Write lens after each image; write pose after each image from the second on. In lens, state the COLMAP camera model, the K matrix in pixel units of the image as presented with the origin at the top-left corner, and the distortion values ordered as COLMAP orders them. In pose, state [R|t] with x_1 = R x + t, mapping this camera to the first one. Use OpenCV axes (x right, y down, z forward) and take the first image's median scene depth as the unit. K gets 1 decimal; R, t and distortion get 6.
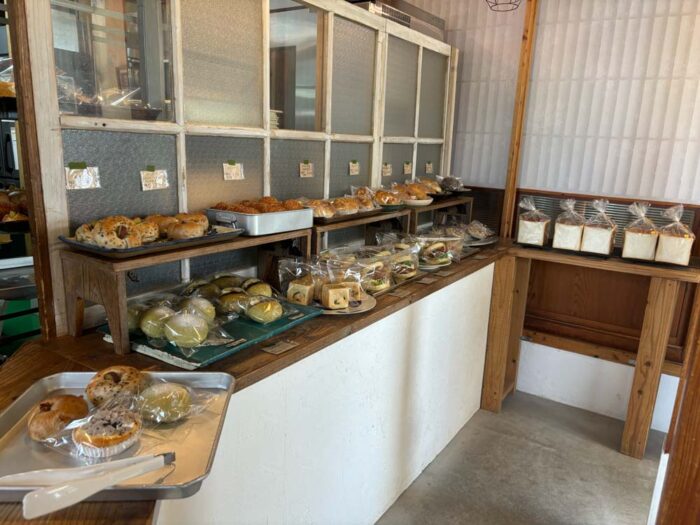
lens RADIAL K [[524.2, 0, 349.5], [0, 524.2, 269.7], [0, 0, 1]] dist [-0.001926, -0.002775]
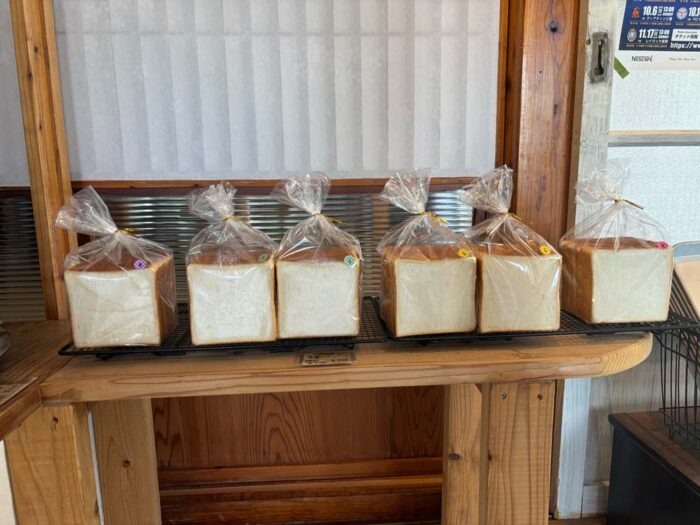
lens RADIAL K [[524.2, 0, 347.9], [0, 524.2, 261.8], [0, 0, 1]] dist [-0.001926, -0.002775]
pose [[0.790386, -0.159238, 0.591552, 0.282347], [0.194798, 0.980836, 0.003755, -0.072507], [-0.580813, 0.112265, 0.806258, 0.687314]]
